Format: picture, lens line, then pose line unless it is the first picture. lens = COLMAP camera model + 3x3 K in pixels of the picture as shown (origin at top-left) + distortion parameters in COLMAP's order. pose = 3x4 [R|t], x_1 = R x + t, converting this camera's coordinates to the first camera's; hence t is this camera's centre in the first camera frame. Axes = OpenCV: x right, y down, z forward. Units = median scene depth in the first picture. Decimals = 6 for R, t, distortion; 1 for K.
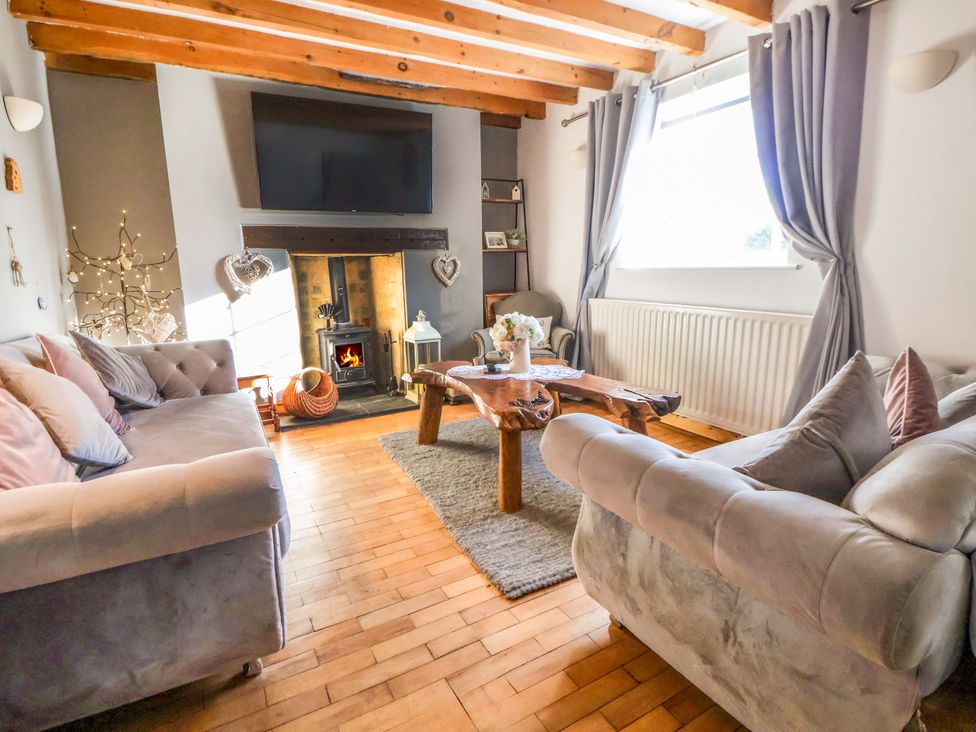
lens RADIAL K [[504.9, 0, 488.8], [0, 504.9, 366.5], [0, 0, 1]] dist [0.000598, -0.012712]
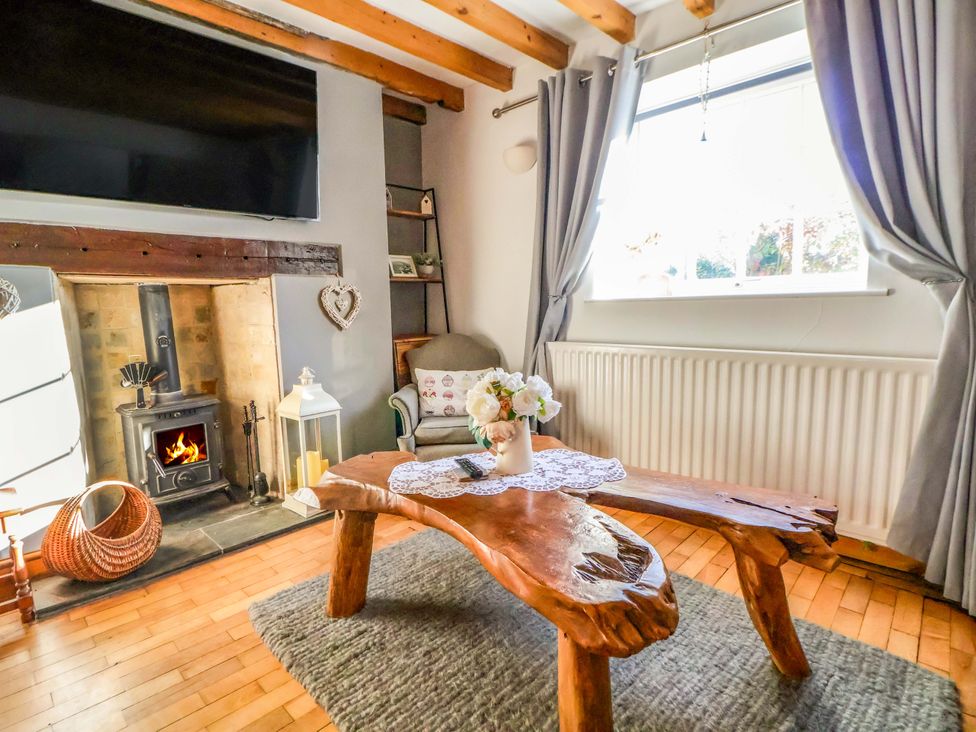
lens RADIAL K [[504.9, 0, 485.8], [0, 504.9, 367.6], [0, 0, 1]] dist [0.000598, -0.012712]
pose [[0.957802, -0.039932, 0.284641, -0.098743], [0.063363, 0.995274, -0.073587, -0.049551], [-0.280357, 0.088518, 0.955806, 0.326951]]
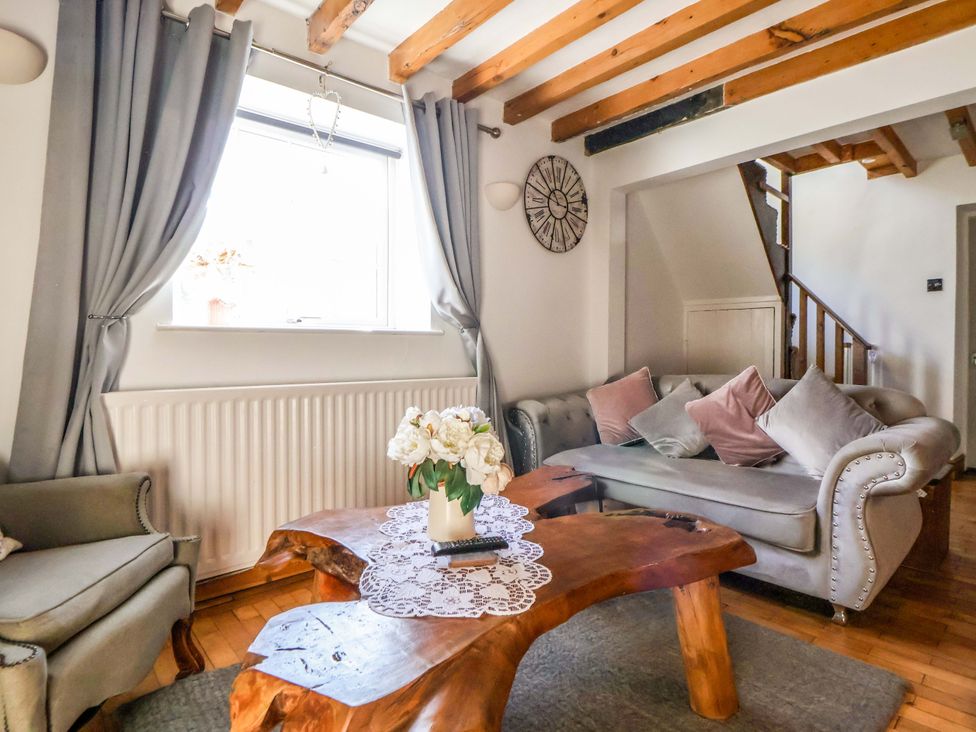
lens RADIAL K [[504.9, 0, 495.9], [0, 504.9, 354.6], [0, 0, 1]] dist [0.000598, -0.012712]
pose [[-0.209858, 0.004948, 0.977719, -0.288930], [0.198505, 0.979376, 0.037651, -0.116835], [-0.957369, 0.201983, -0.206512, 0.761757]]
